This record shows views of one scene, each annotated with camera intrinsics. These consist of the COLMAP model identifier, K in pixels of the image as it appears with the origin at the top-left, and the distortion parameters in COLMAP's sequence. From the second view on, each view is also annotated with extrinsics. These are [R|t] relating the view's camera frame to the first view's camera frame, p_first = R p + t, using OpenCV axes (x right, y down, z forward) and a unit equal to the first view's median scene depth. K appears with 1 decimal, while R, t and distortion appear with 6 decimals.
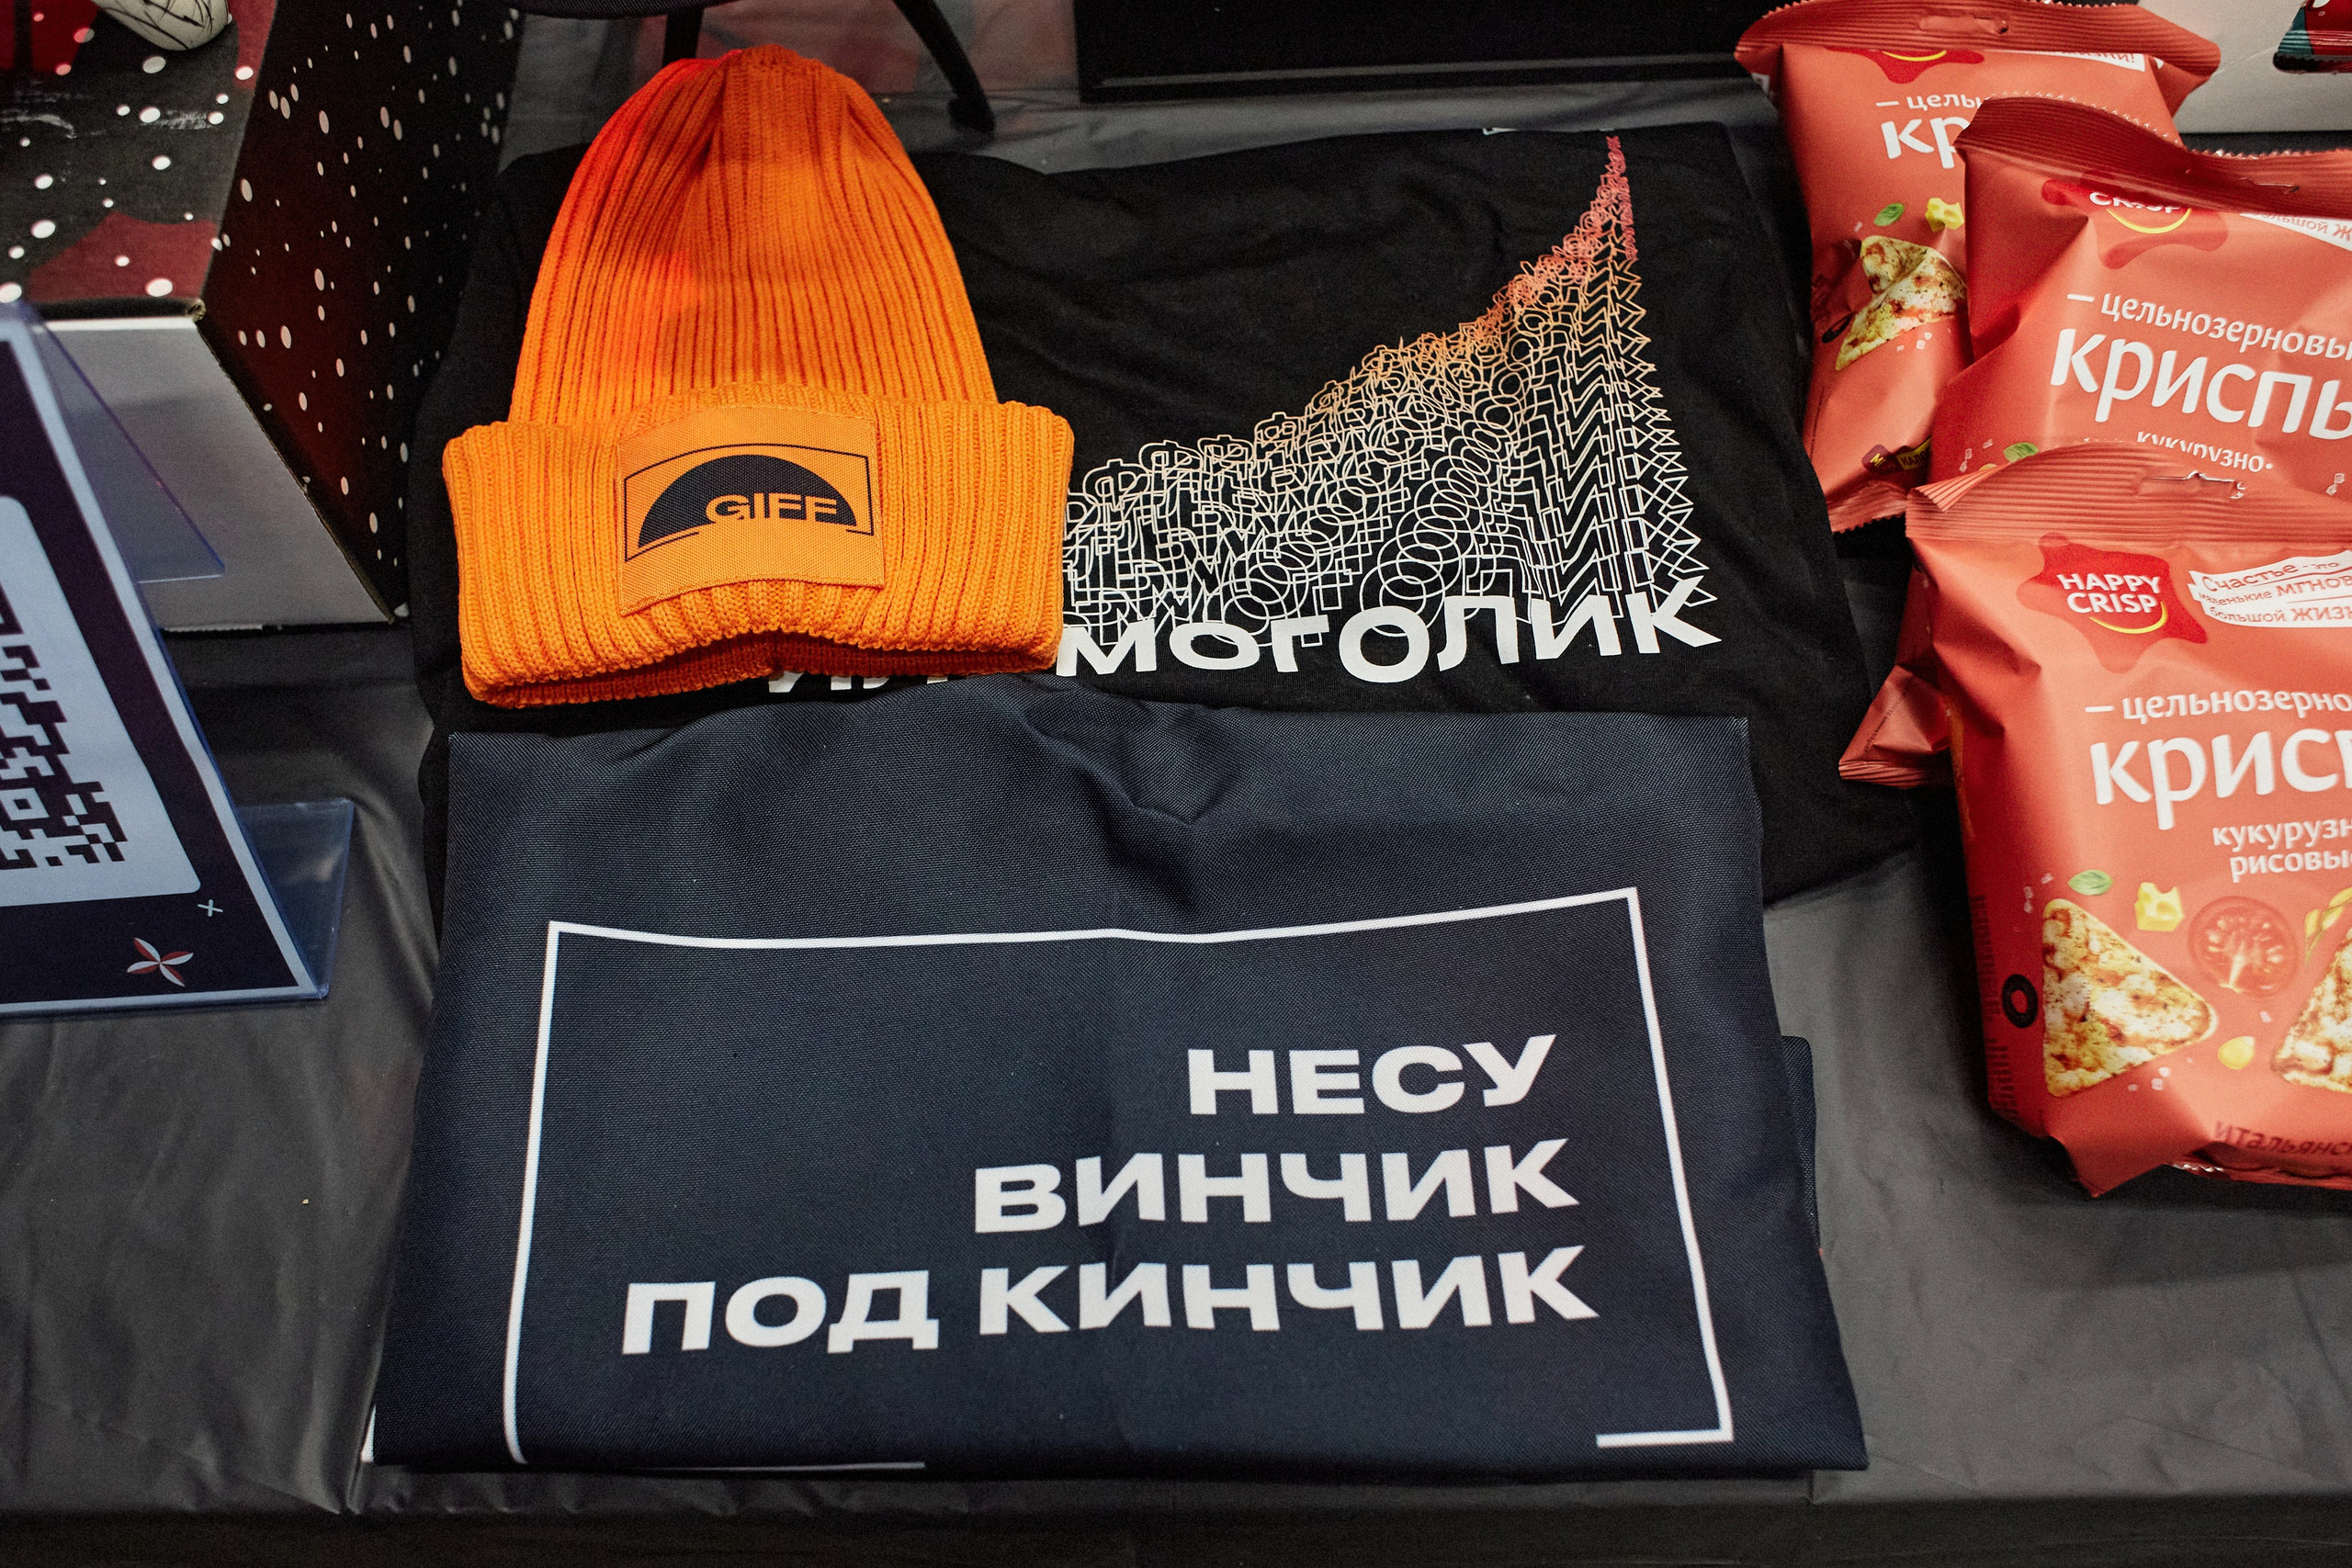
lens RADIAL K [[1858.6, 0, 1176.0], [0, 1858.6, 784.0], [0, 0, 1]] dist [-0.122392, 0.164327]
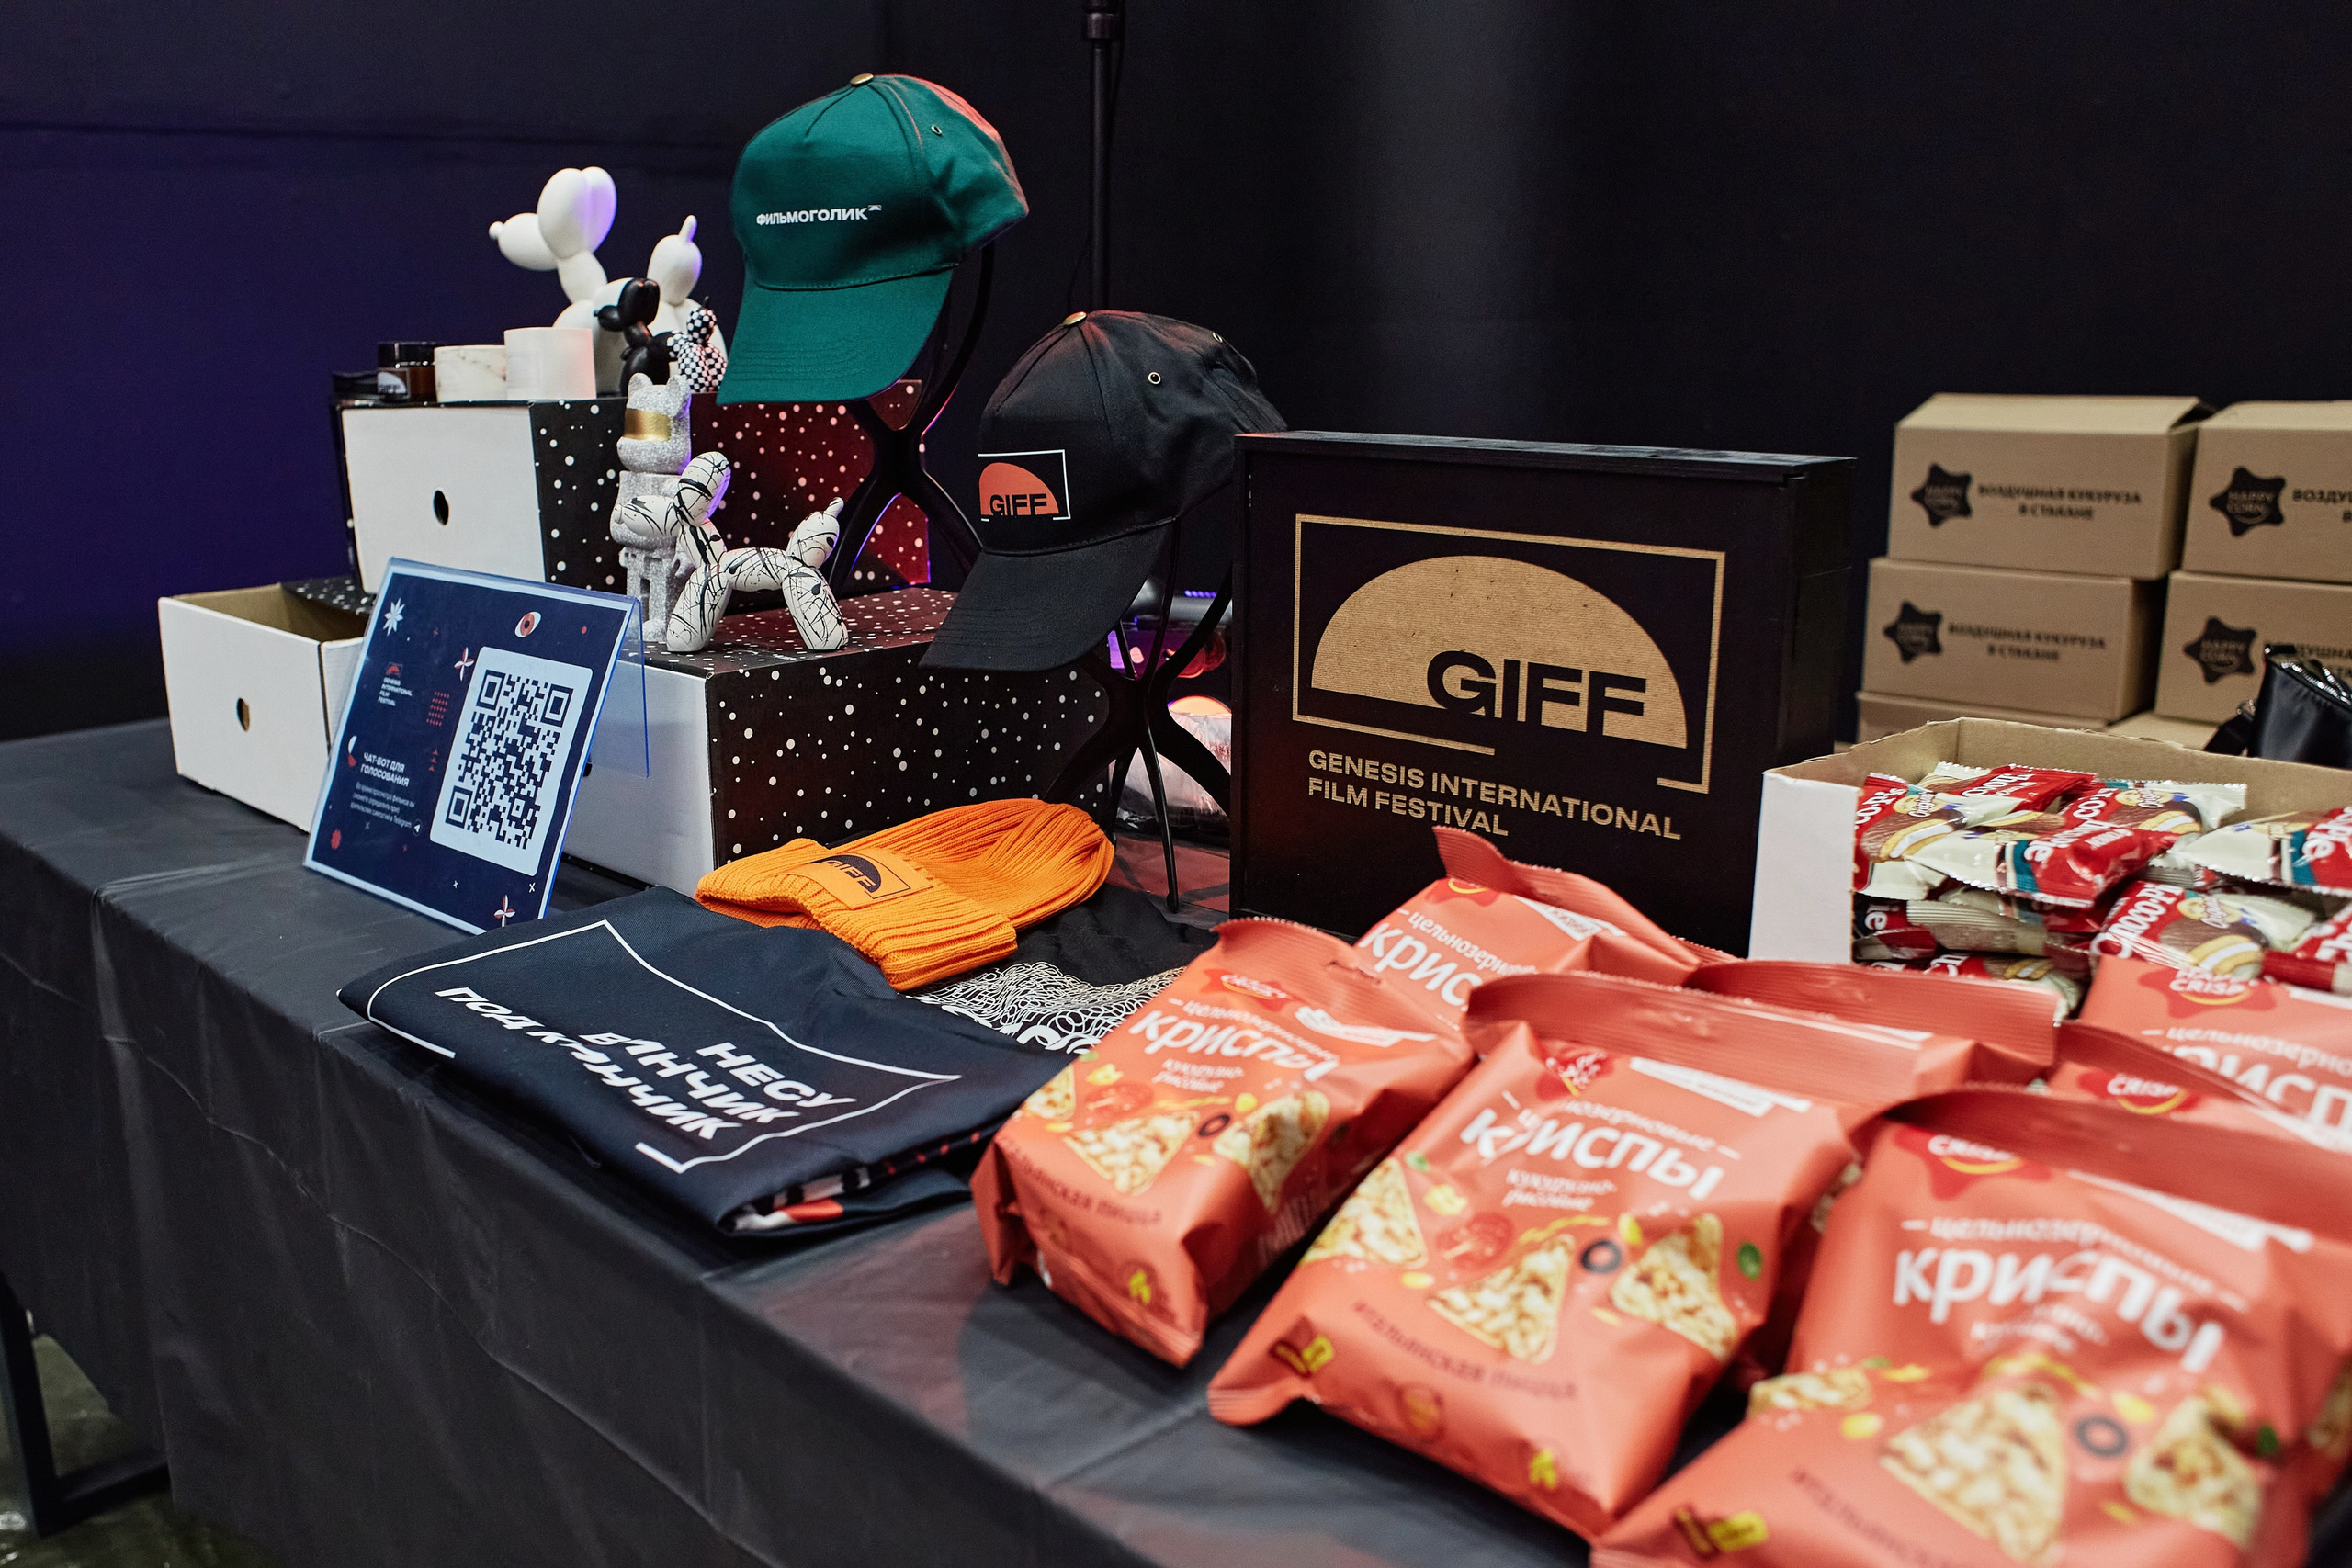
lens RADIAL K [[1858.6, 0, 1176.0], [0, 1858.6, 784.0], [0, 0, 1]] dist [-0.122392, 0.164327]
pose [[0.715572, 0.176481, -0.675878, 1.511803], [-0.624357, 0.595496, -0.505532, 0.639634], [0.313266, 0.783734, 0.536307, -0.015776]]
